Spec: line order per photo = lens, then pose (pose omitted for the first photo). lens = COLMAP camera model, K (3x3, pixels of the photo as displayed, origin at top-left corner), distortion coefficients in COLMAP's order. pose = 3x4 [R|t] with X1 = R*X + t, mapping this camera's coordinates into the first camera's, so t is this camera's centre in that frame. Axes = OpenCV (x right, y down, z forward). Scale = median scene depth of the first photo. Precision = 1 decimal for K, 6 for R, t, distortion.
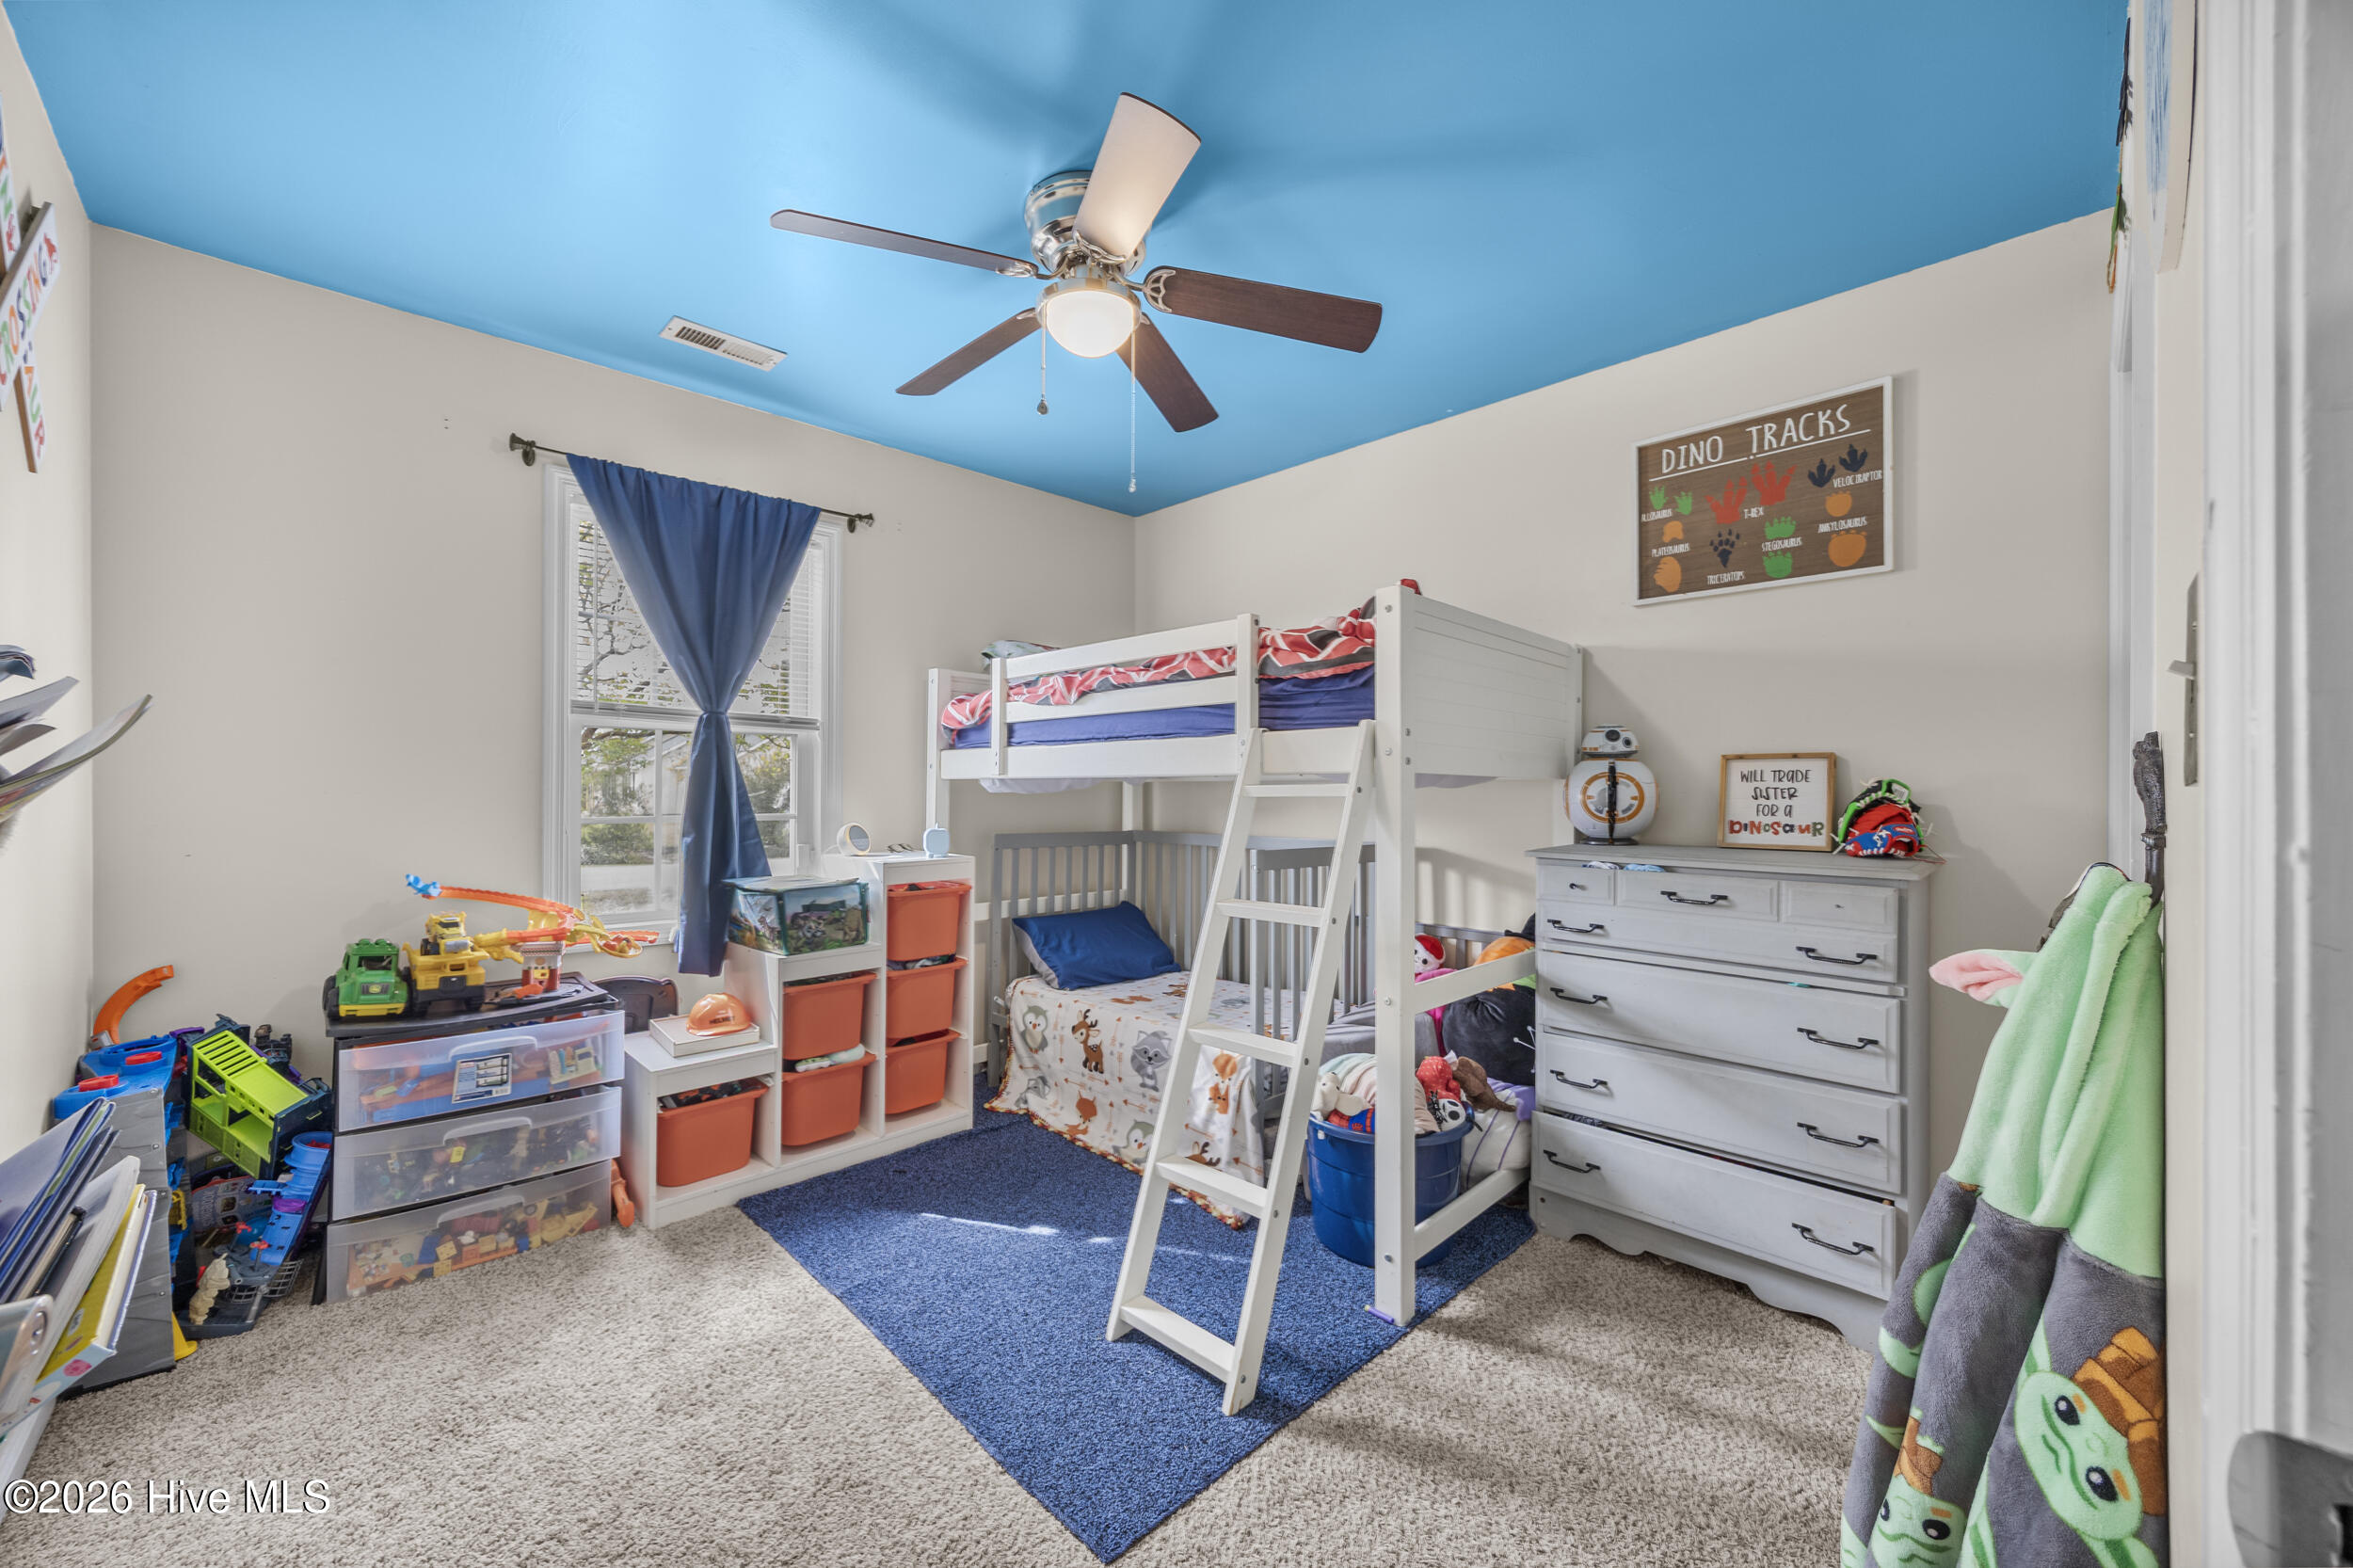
lens RADIAL K [[899.4, 0, 1165.6], [0, 899.4, 787.4], [0, 0, 1]] dist [-0.004104, -0.000781]
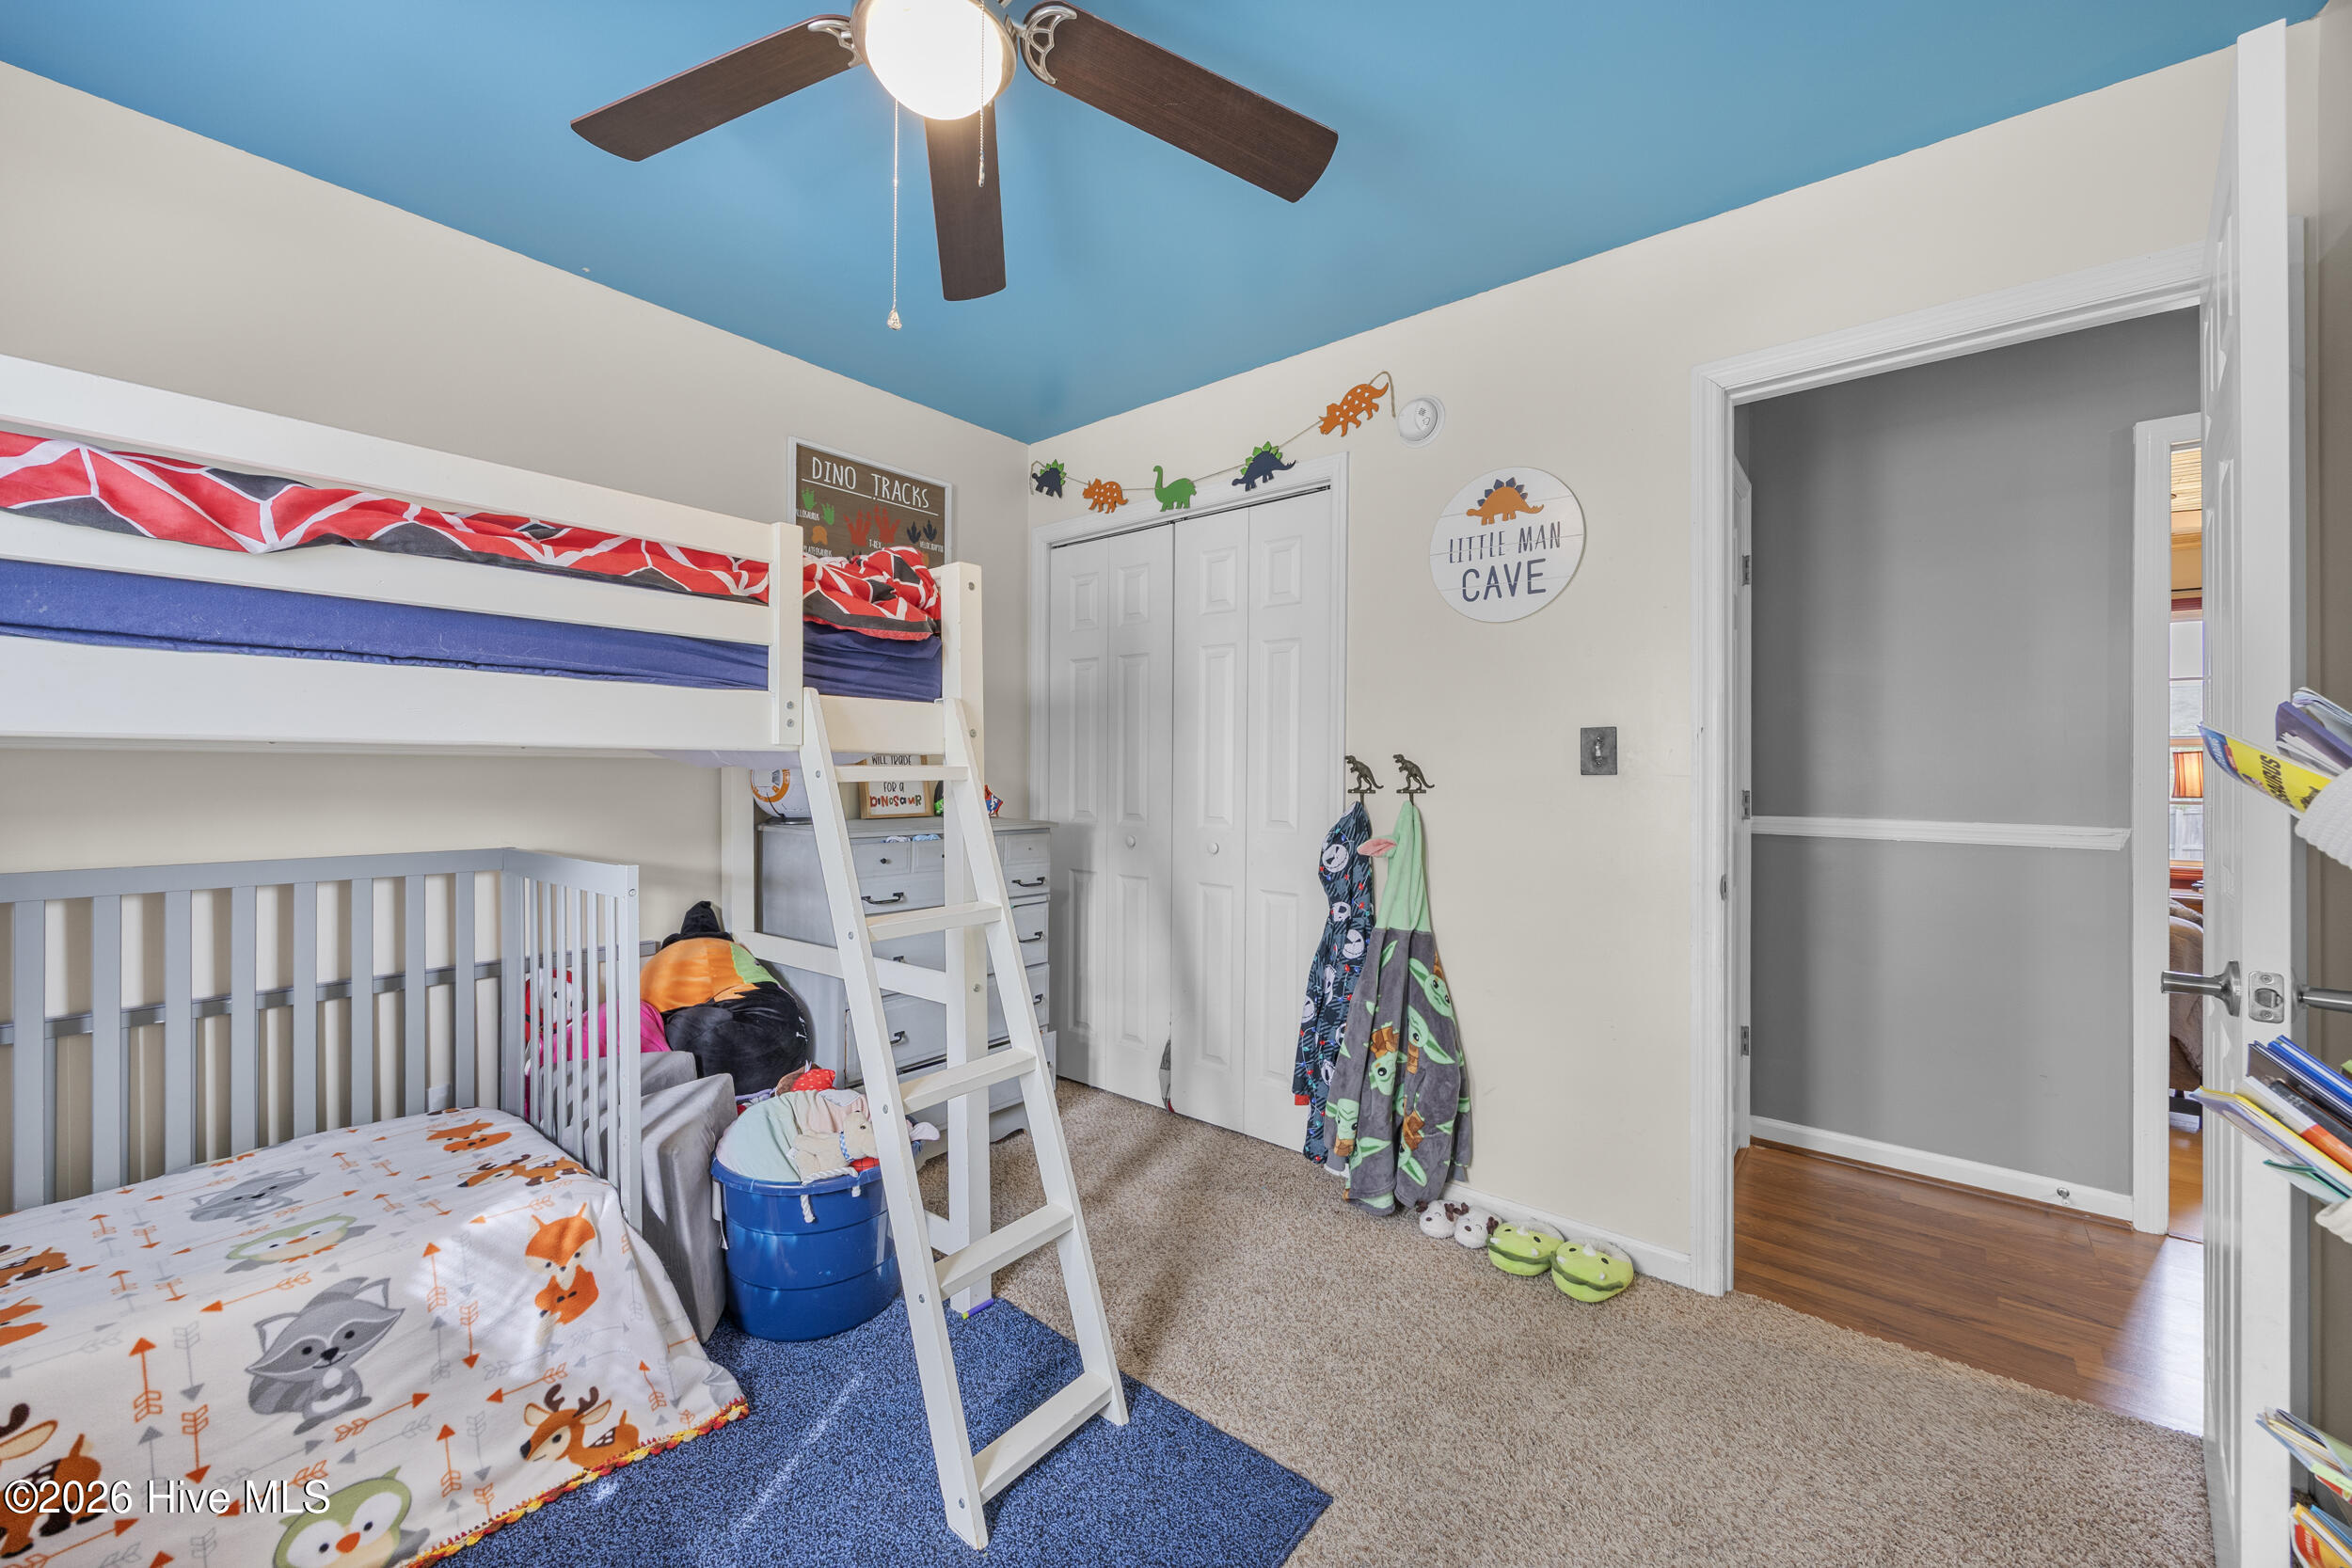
lens RADIAL K [[899.0, 0, 1175.7], [0, 899.0, 776.8], [0, 0, 1]] dist [-0.004104, -0.000781]
pose [[-0.118386, -0.008530, 0.992931, -0.627507], [-0.007603, 0.999942, 0.007684, -0.001586], [-0.992939, -0.006639, -0.118444, 0.752928]]
